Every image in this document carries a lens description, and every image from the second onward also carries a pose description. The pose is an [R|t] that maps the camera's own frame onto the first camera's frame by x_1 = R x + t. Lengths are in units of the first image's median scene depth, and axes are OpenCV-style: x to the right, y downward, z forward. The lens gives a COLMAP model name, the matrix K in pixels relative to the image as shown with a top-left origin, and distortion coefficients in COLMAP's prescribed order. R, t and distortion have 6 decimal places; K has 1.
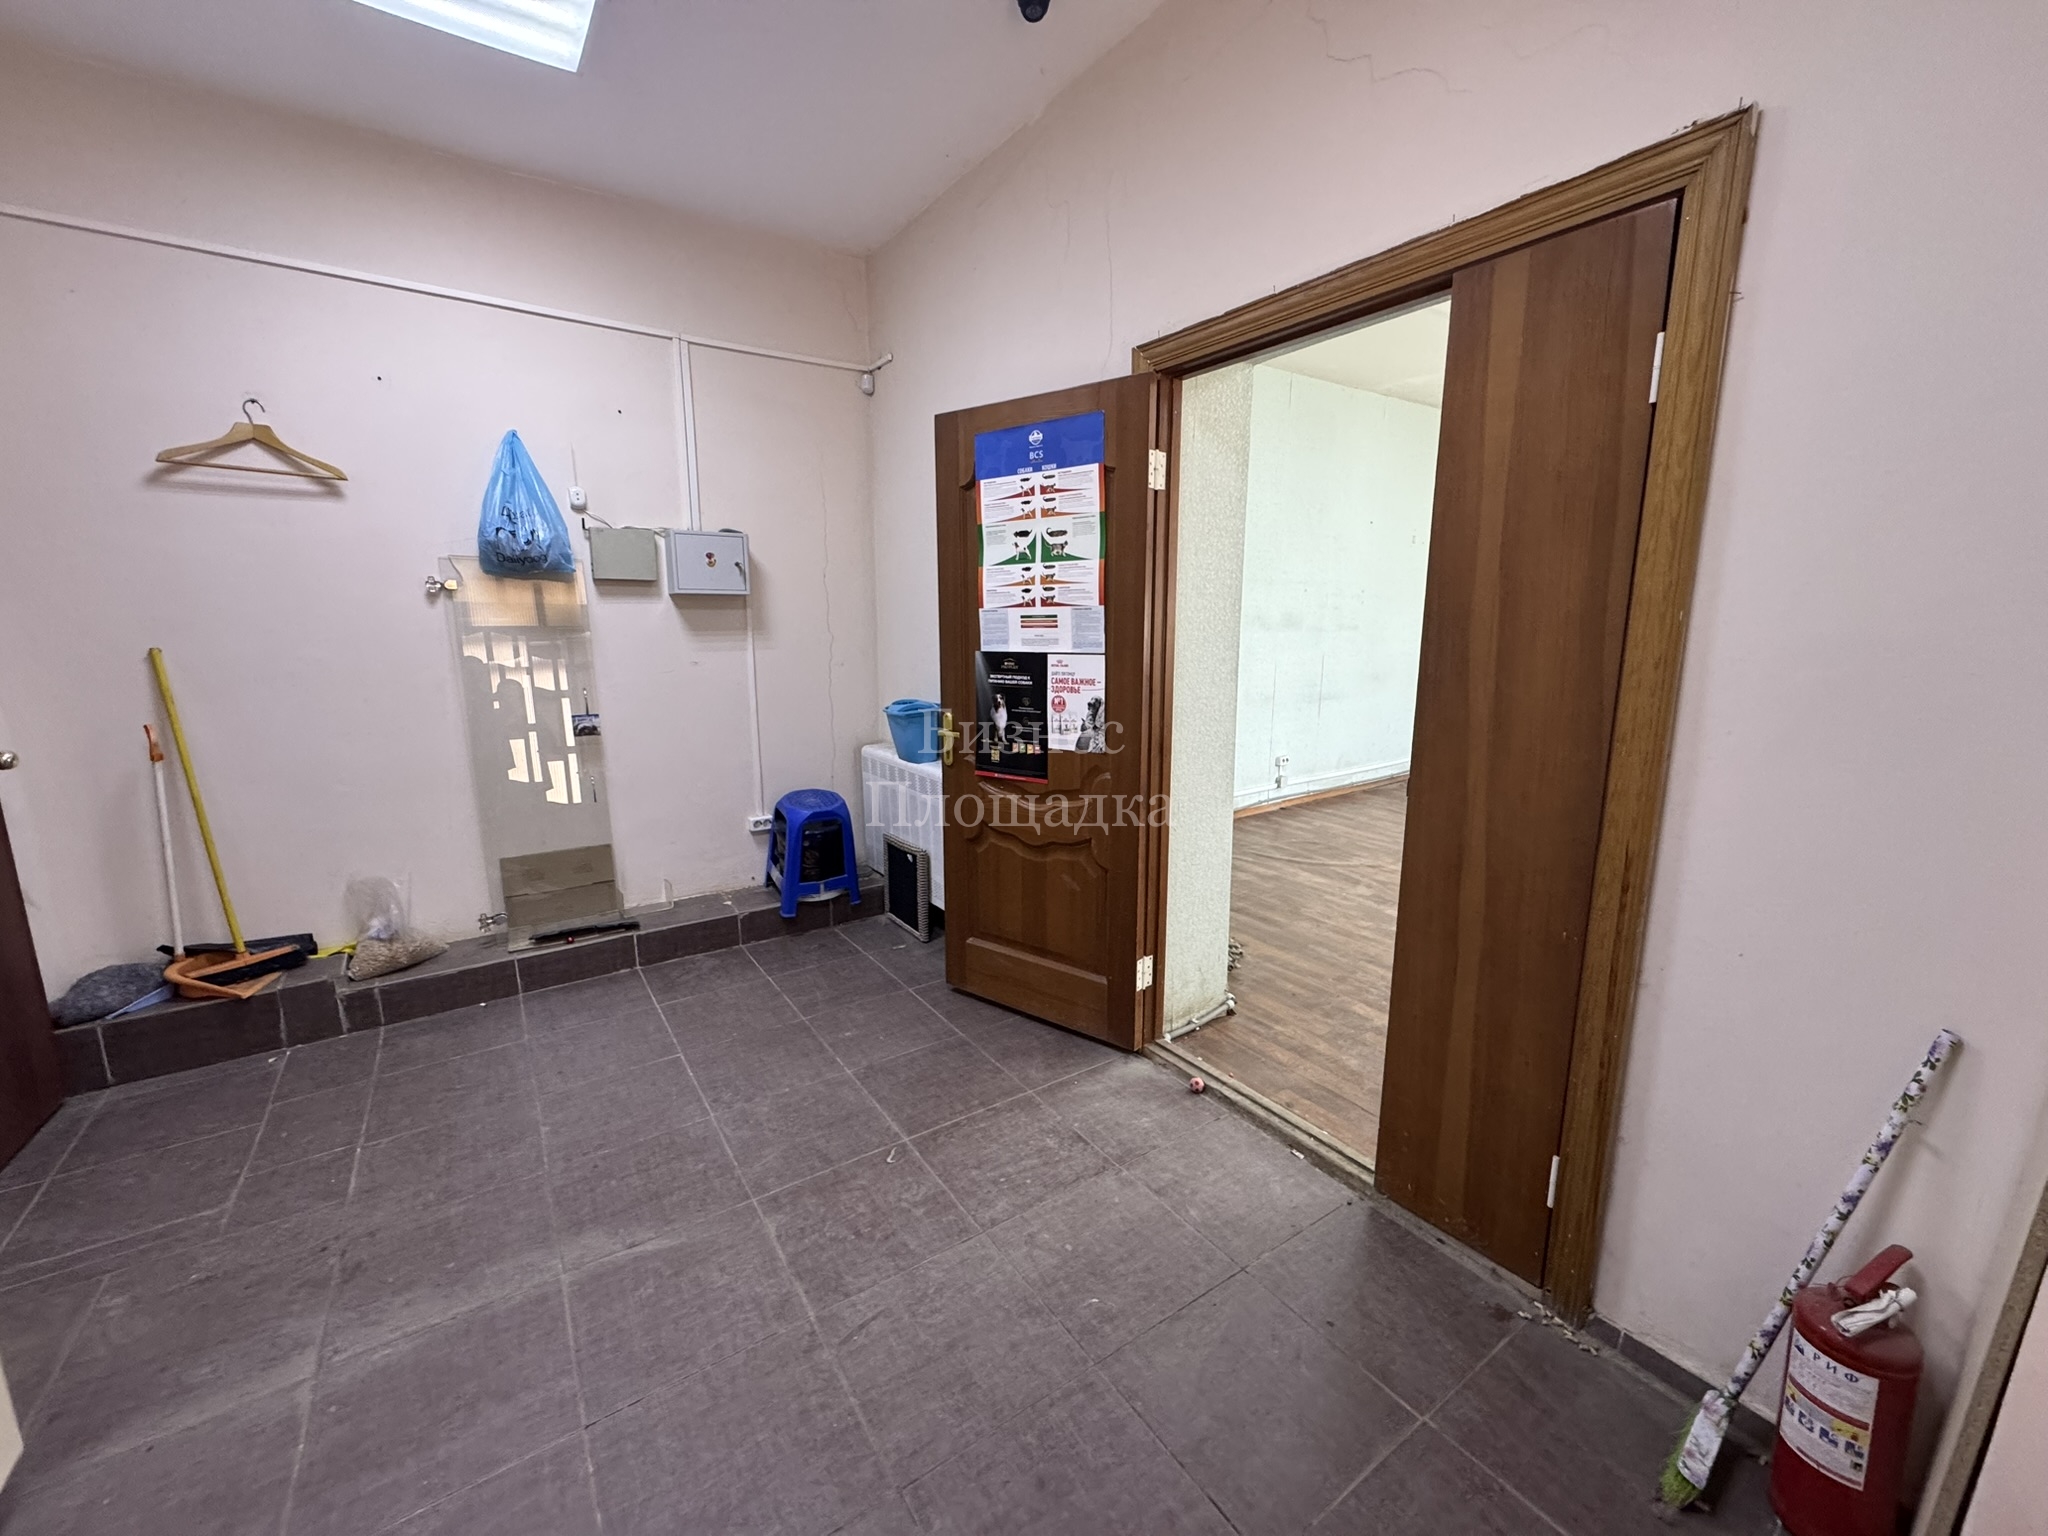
lens RADIAL K [[817.5, 0, 1024.9], [0, 817.5, 764.3], [0, 0, 1]] dist [-0.002161, 0.000649]
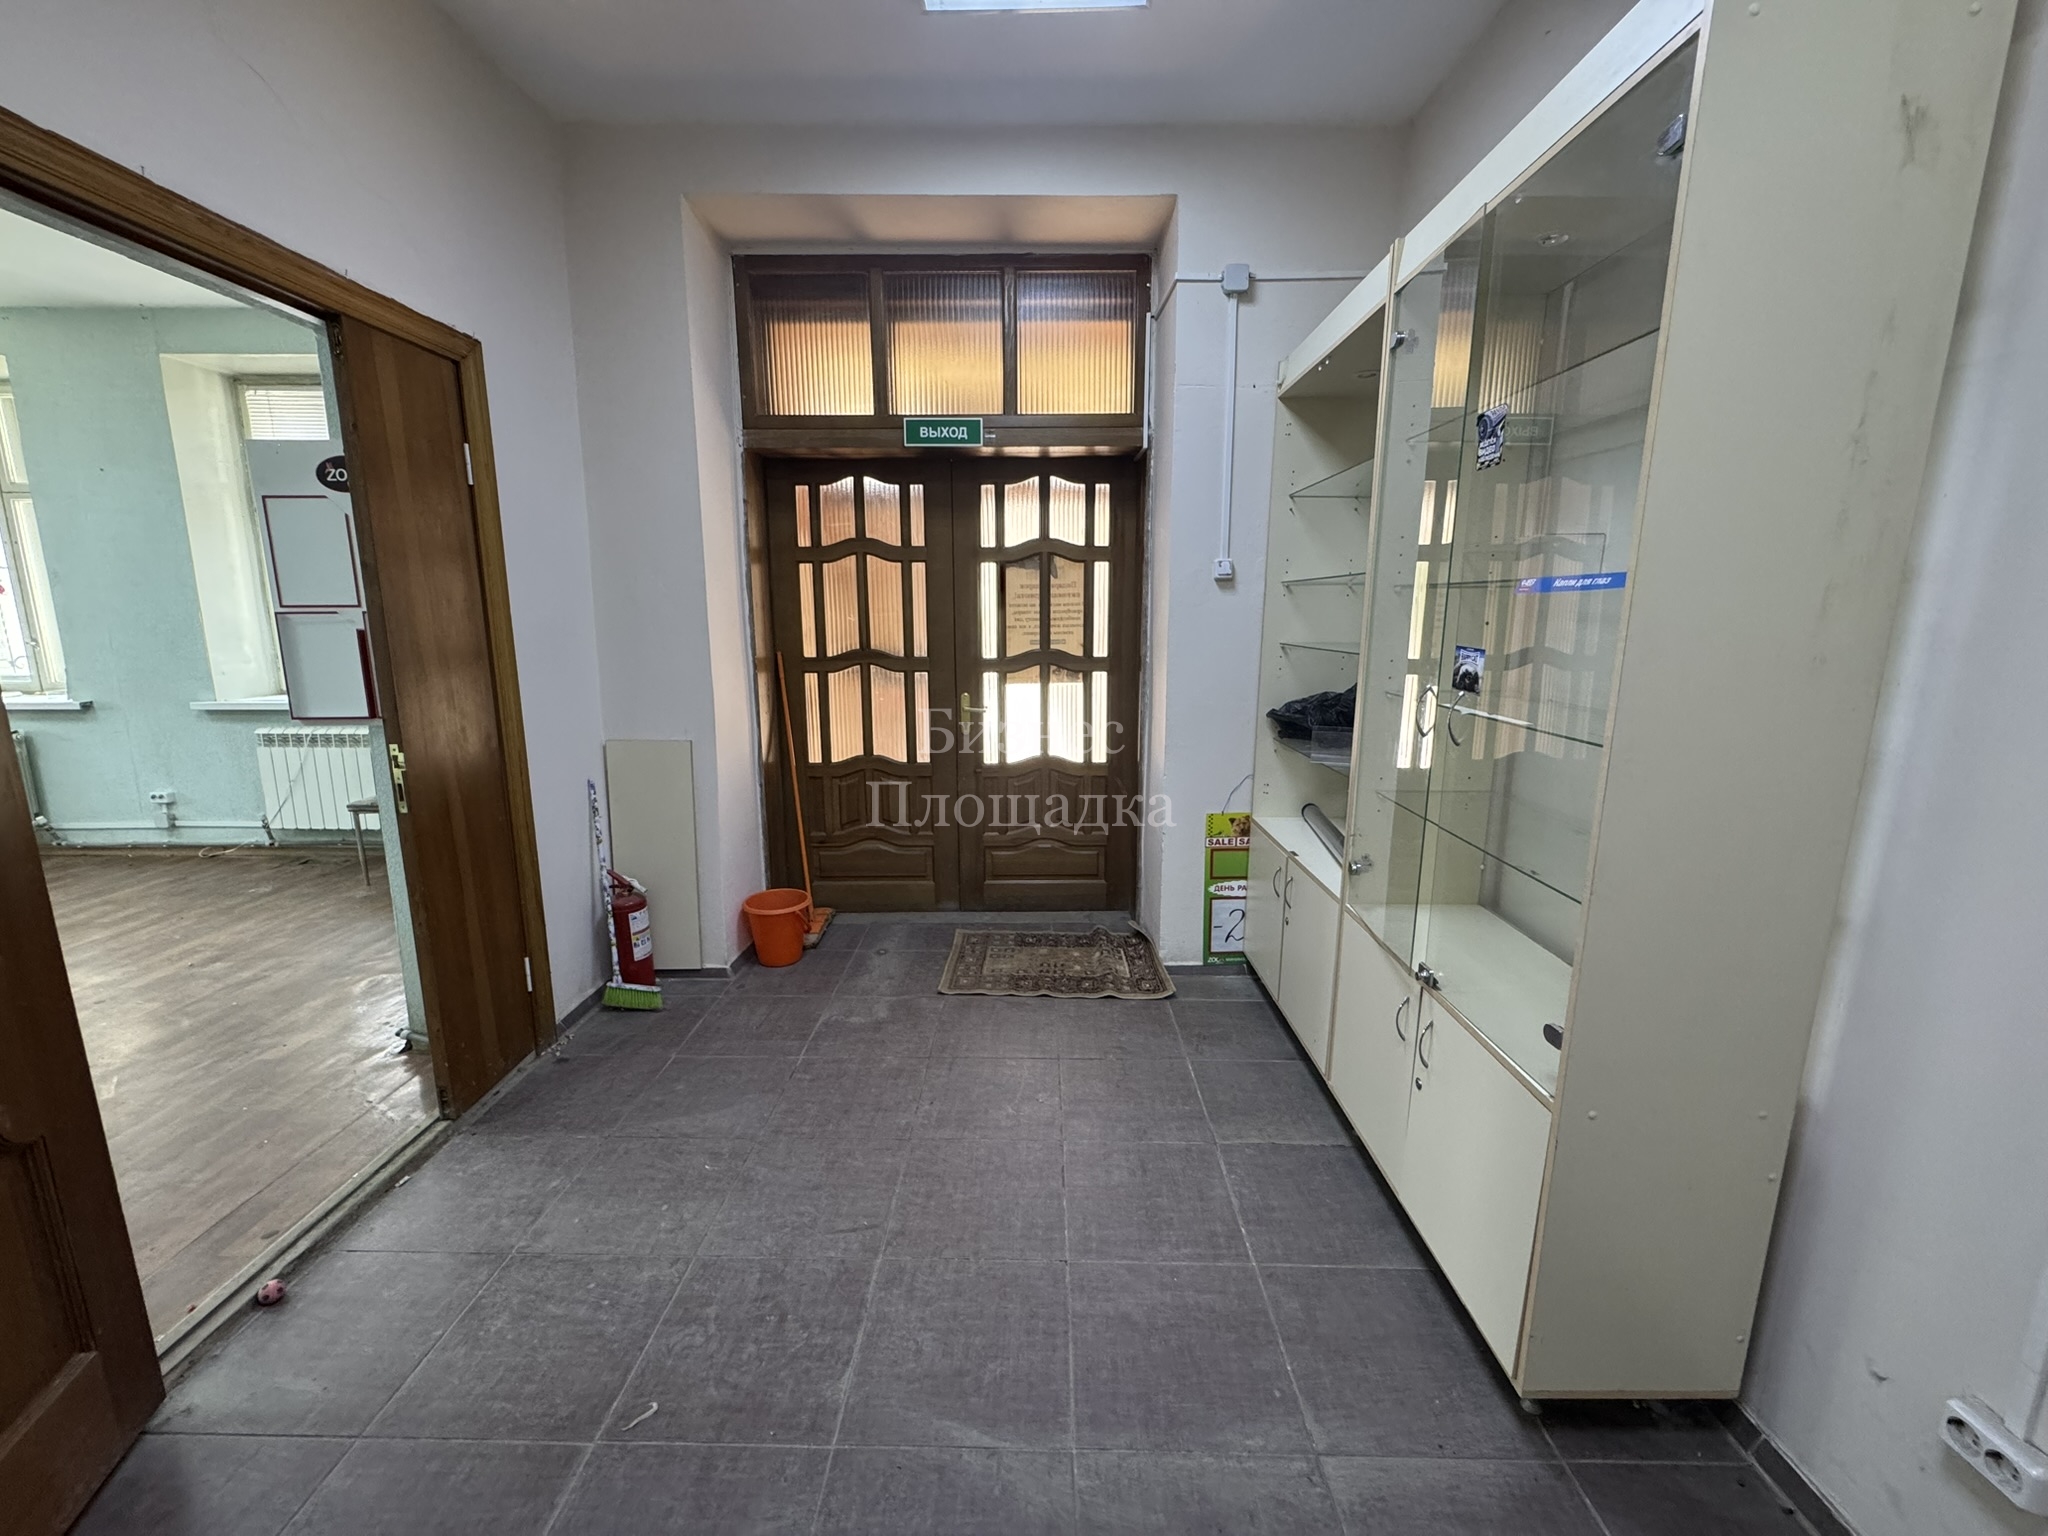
lens RADIAL K [[817.5, 0, 1026.0], [0, 817.5, 765.2], [0, 0, 1]] dist [-0.002161, 0.000649]
pose [[-0.818261, -0.101209, 0.565867, -0.623097], [0.107044, 0.940334, 0.322975, -0.171183], [-0.564792, 0.324851, -0.758605, 0.968358]]
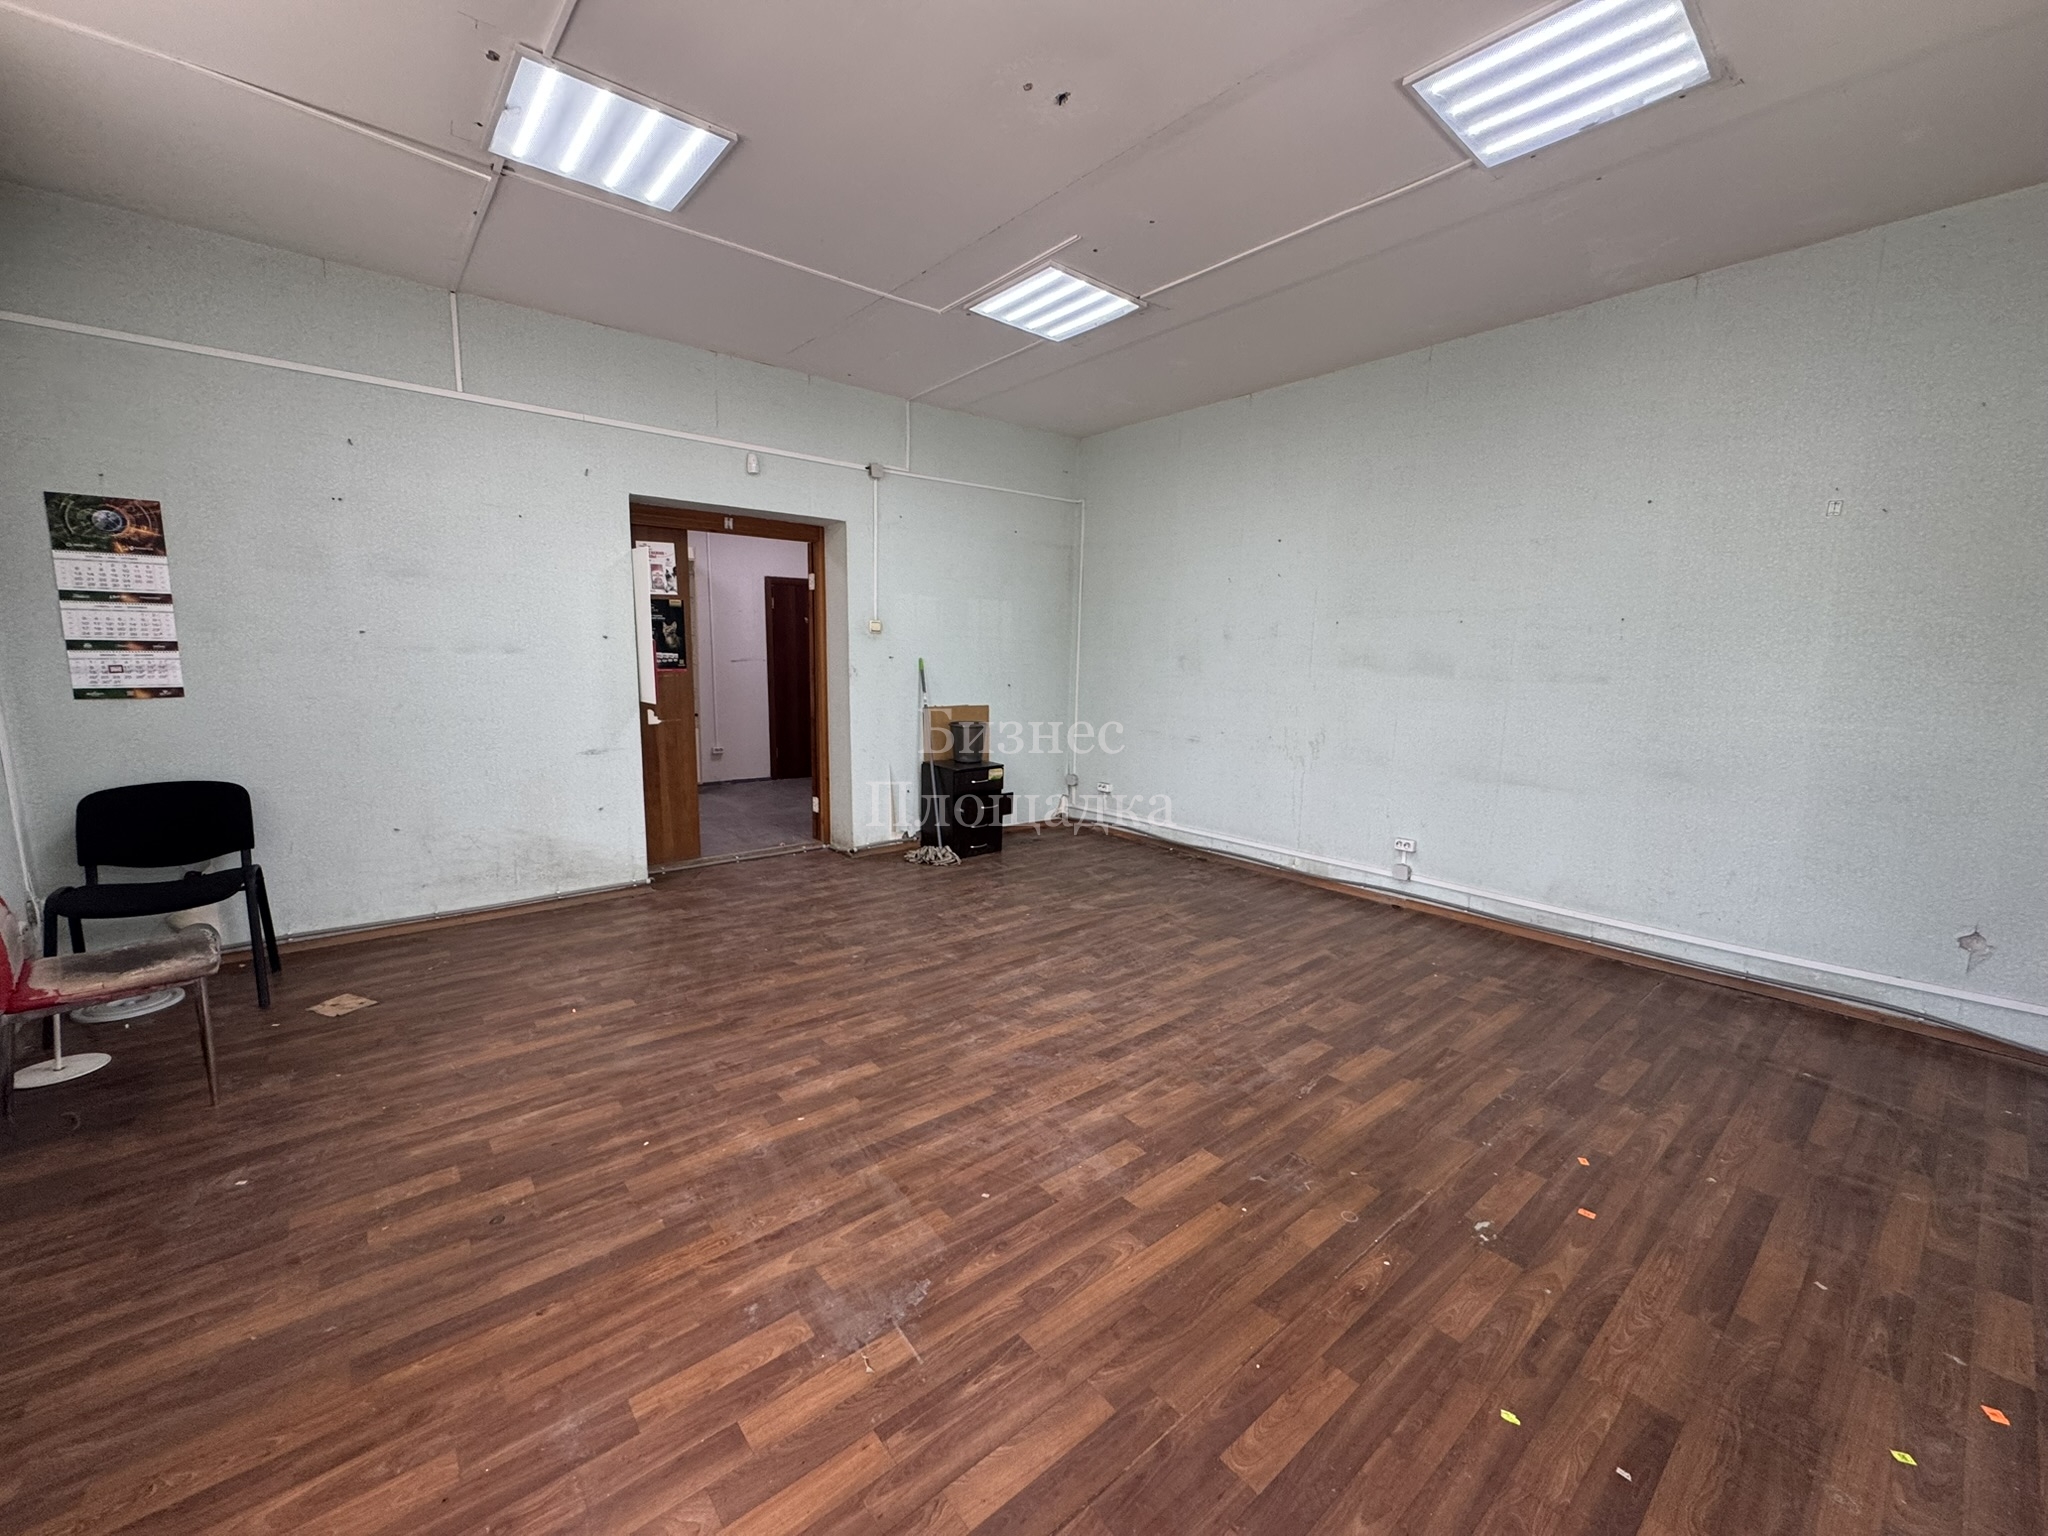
lens RADIAL K [[817.5, 0, 1026.4], [0, 817.5, 764.5], [0, 0, 1]] dist [-0.002161, 0.000649]
pose [[0.096045, 0.147462, -0.984393, 2.384705], [-0.197665, 0.972095, 0.126334, -0.241711], [0.975553, 0.182447, 0.122512, 1.279441]]
